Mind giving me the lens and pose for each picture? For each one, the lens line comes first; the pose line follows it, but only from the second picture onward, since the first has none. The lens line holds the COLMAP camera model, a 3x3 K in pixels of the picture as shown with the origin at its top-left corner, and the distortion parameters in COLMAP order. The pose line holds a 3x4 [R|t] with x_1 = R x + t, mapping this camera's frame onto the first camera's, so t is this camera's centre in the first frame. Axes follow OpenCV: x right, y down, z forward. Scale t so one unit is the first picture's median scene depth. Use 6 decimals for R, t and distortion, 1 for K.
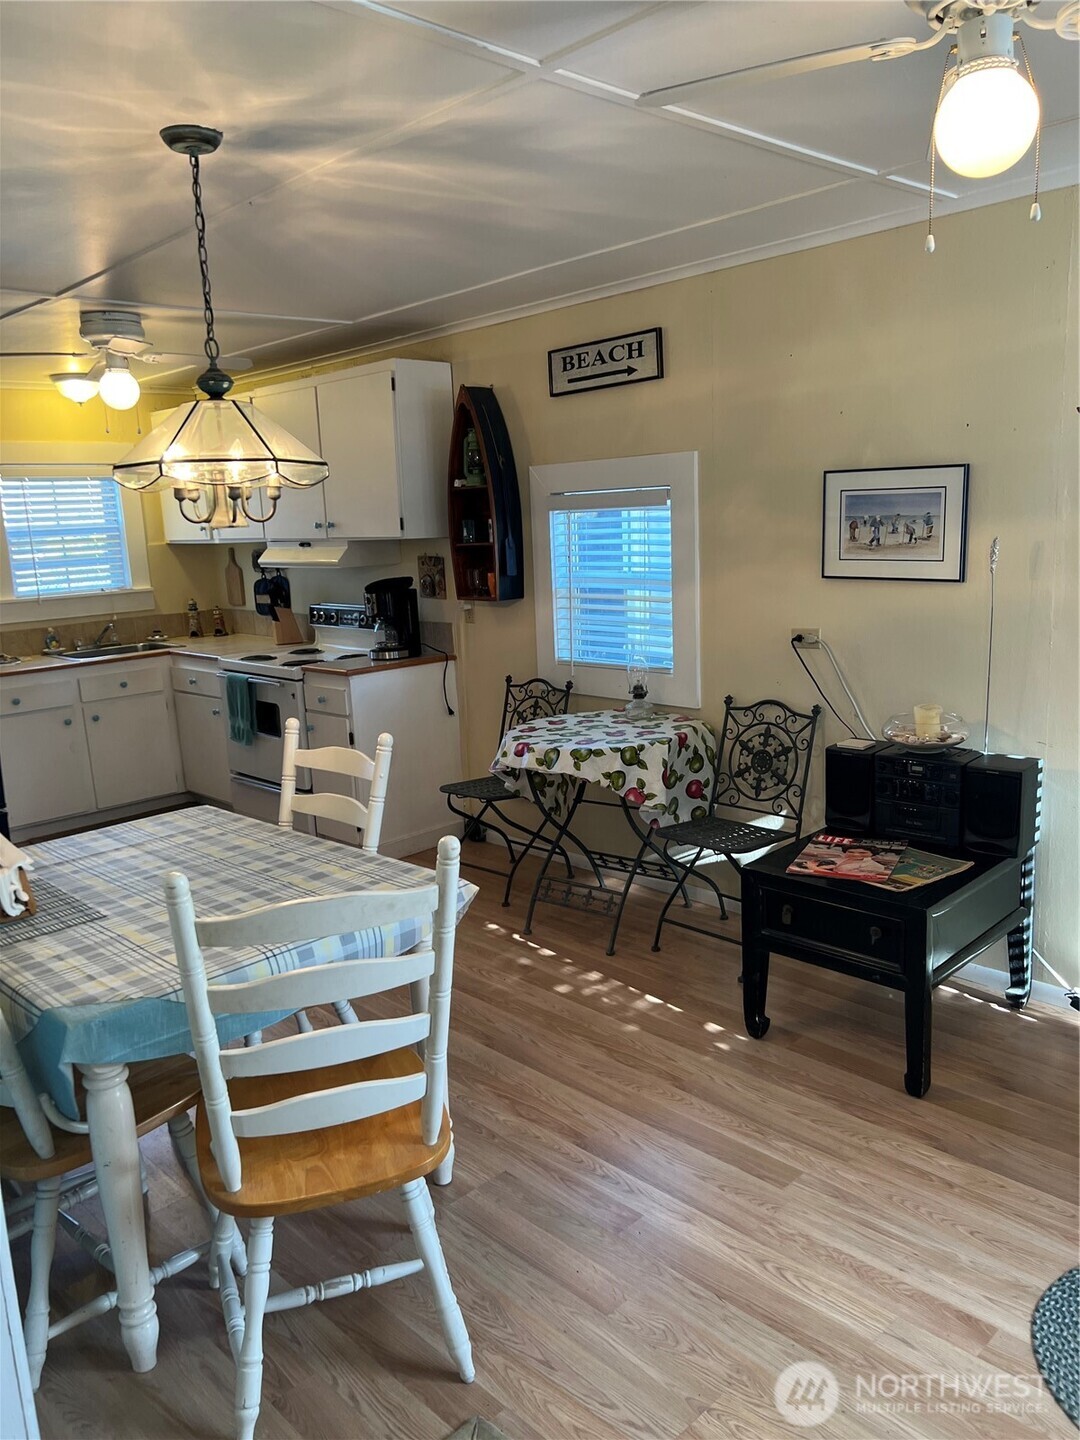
lens RADIAL K [[1074.2, 0, 540.0], [0, 1074.2, 720.0], [0, 0, 1]] dist [0.051574, -0.057719]
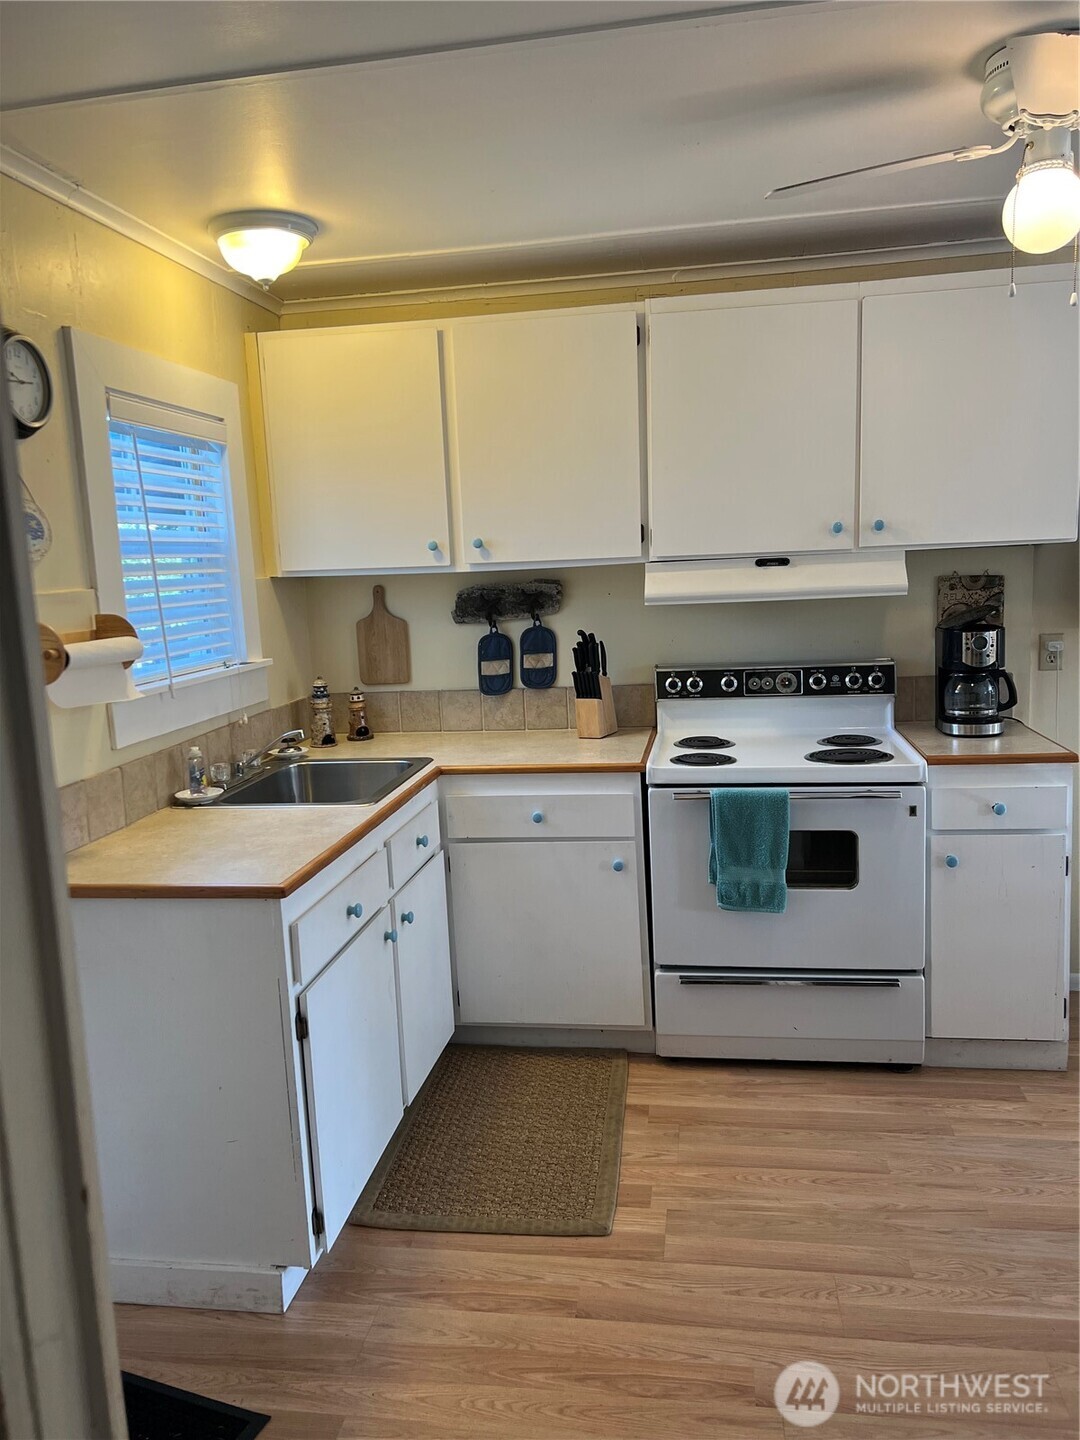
lens RADIAL K [[1074.2, 0, 540.0], [0, 1074.2, 720.0], [0, 0, 1]] dist [0.051574, -0.057719]
pose [[0.798216, -0.076397, 0.597507, -0.709611], [0.122093, 0.991855, -0.036286, -0.071725], [-0.589869, 0.101916, 0.801042, 0.623577]]
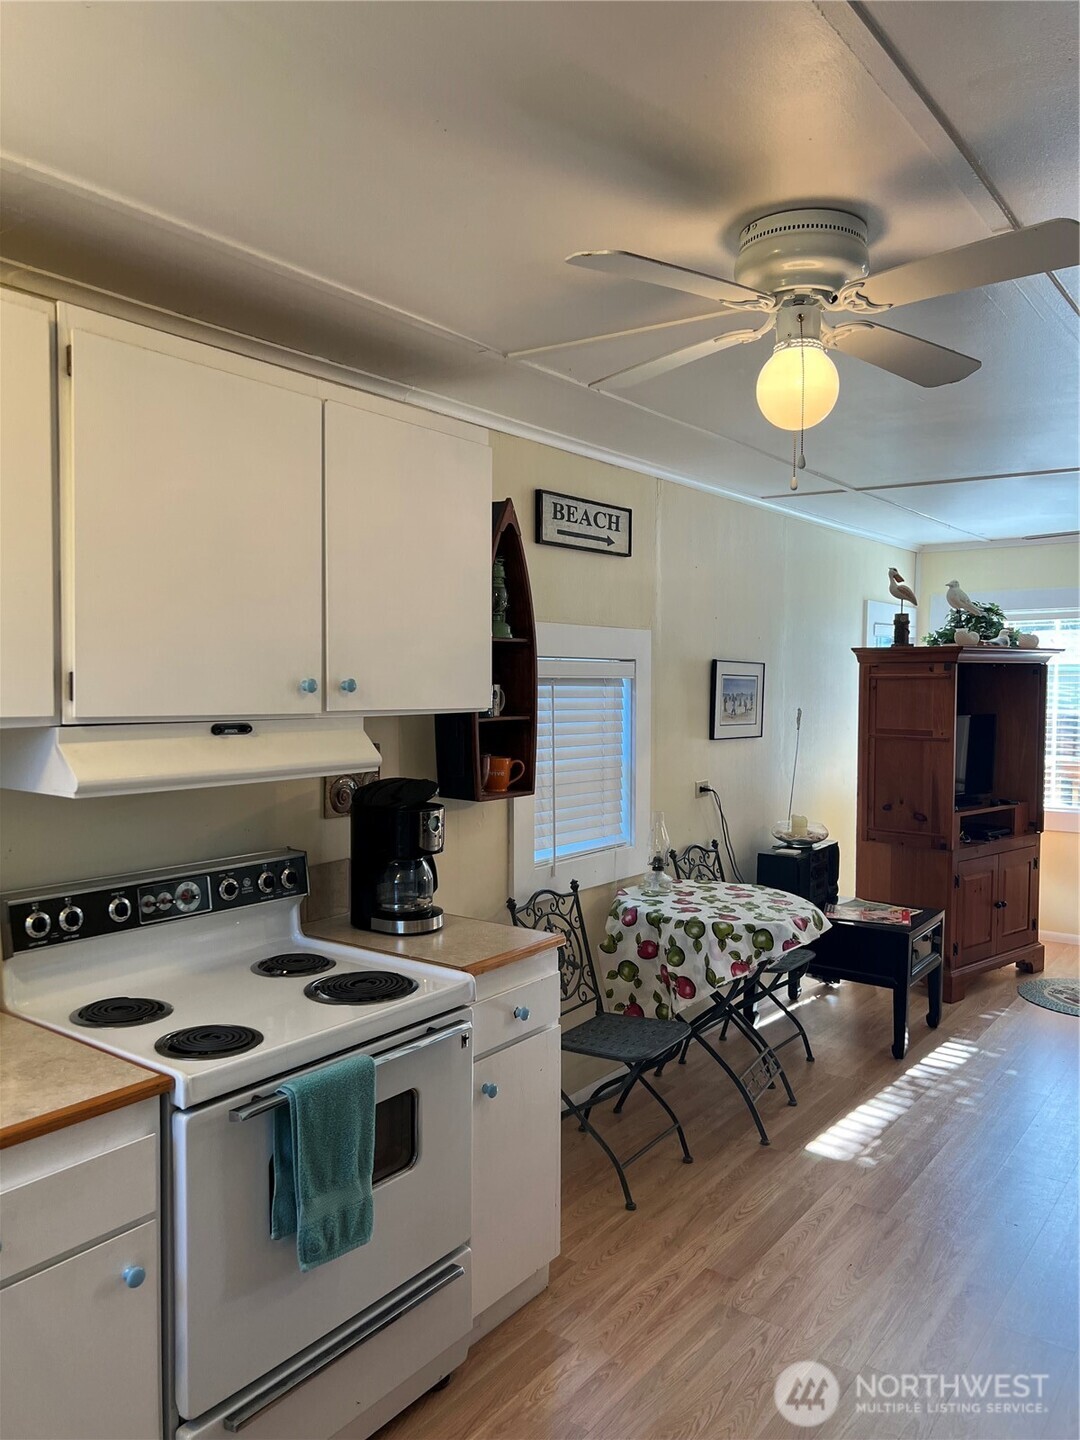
lens RADIAL K [[1074.2, 0, 540.0], [0, 1074.2, 720.0], [0, 0, 1]] dist [0.051574, -0.057719]
pose [[-0.163870, 0.004859, 0.986470, -0.675895], [0.187365, 0.981939, 0.026288, -0.159776], [-0.968525, 0.189137, -0.161821, 0.981433]]
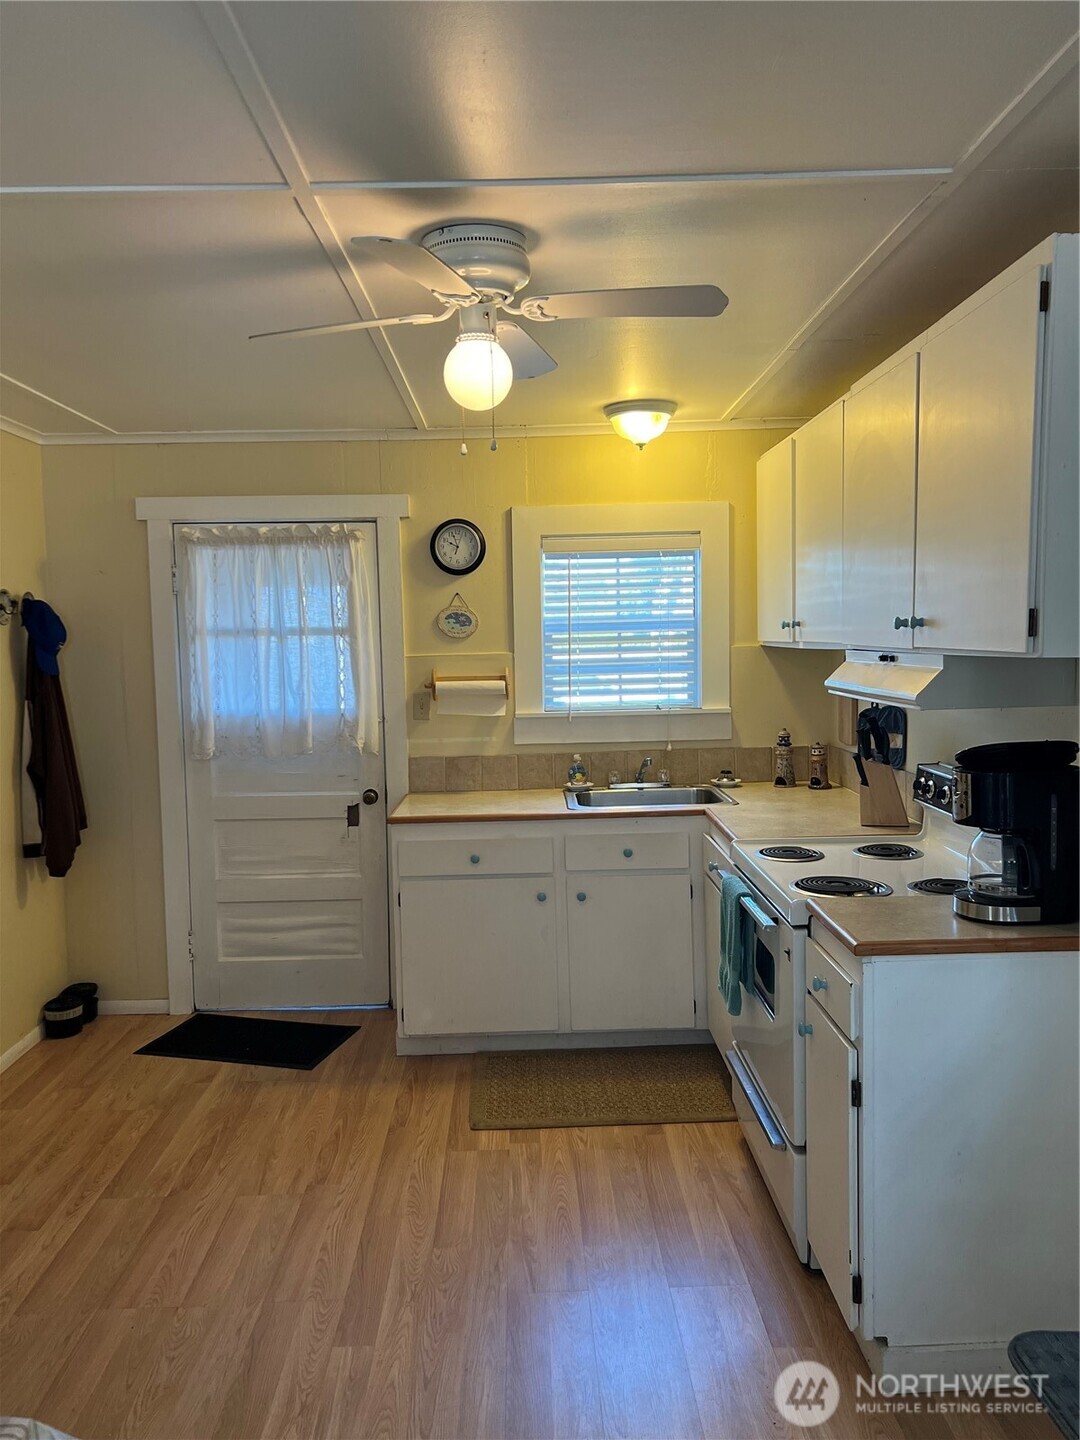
lens RADIAL K [[1084.1, 0, 540.0], [0, 1084.1, 720.0], [0, 0, 1]] dist [0.167345, -0.251091]
pose [[0.736951, 0.082837, -0.670851, 0.022143], [-0.139994, 0.989648, -0.031585, -0.094701], [0.661290, 0.117192, 0.740919, 0.506789]]
